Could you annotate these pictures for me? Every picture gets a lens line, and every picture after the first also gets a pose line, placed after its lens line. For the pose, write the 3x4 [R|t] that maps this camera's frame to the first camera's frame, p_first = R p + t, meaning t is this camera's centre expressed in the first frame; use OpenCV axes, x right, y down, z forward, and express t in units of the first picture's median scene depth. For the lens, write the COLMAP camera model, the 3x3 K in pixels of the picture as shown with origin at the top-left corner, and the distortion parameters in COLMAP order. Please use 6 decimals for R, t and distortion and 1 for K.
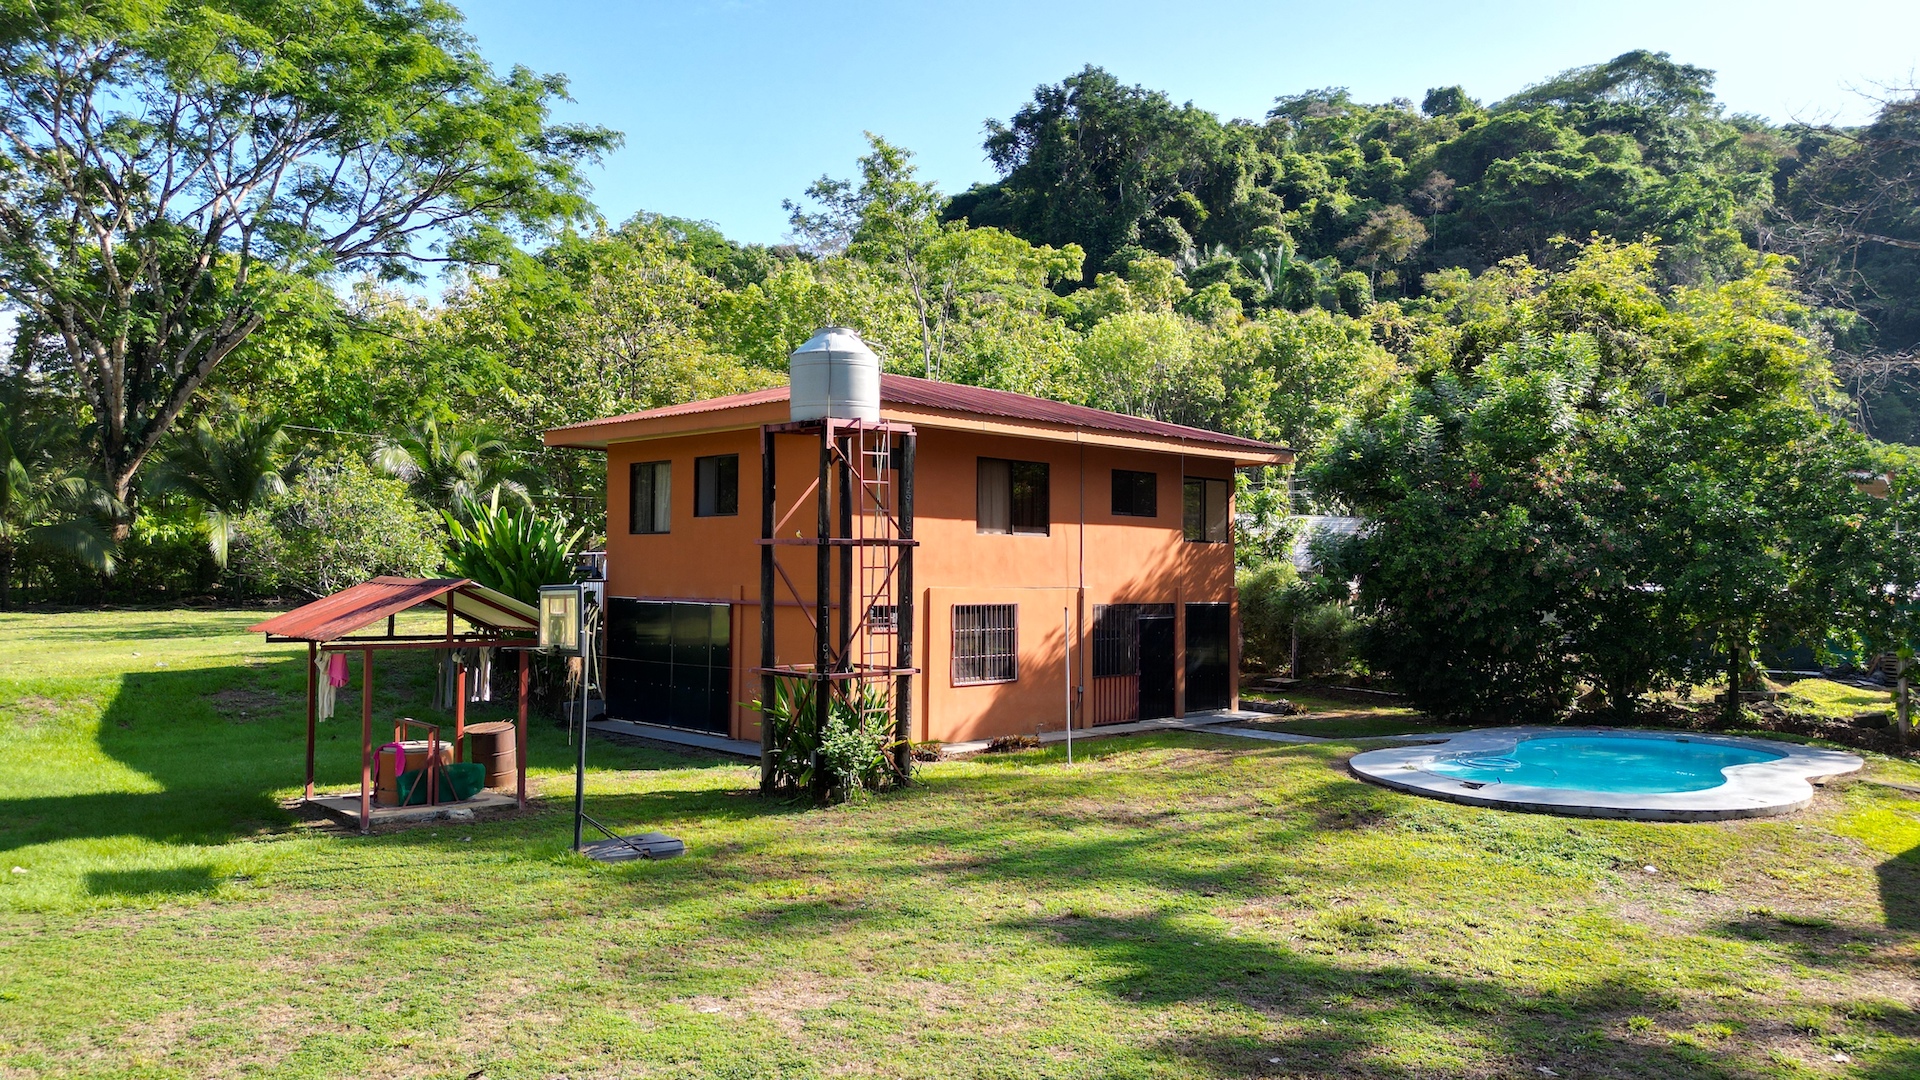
lens RADIAL K [[1318.1, 0, 960.0], [0, 1318.1, 540.0], [0, 0, 1]] dist [0.069720, 0.000261]
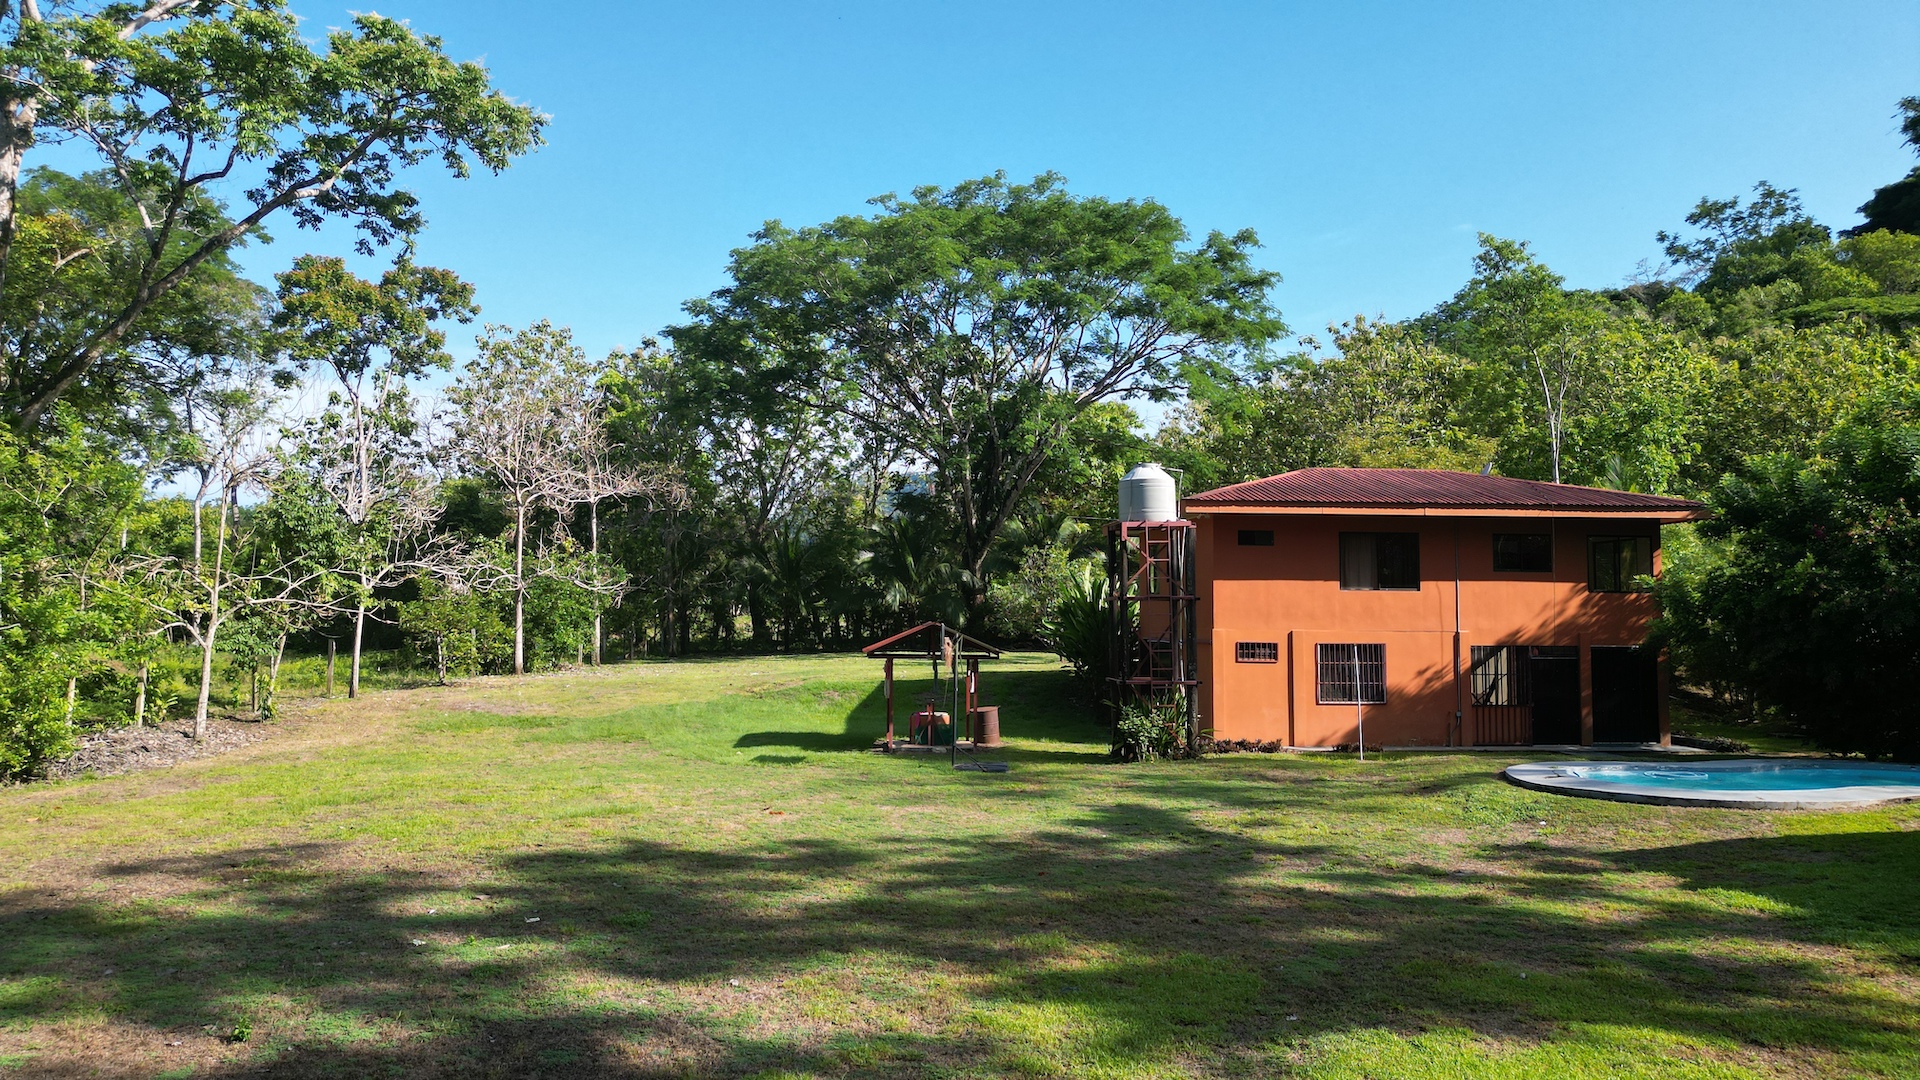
lens RADIAL K [[1375.7, 0, 960.0], [0, 1375.7, 540.0], [0, 0, 1]] dist [0.000726, 0.000012]
pose [[0.764511, -0.038510, -0.643460, 0.564296], [0.010738, 0.998836, -0.047021, 0.004498], [0.644522, 0.029039, 0.764034, -0.282257]]
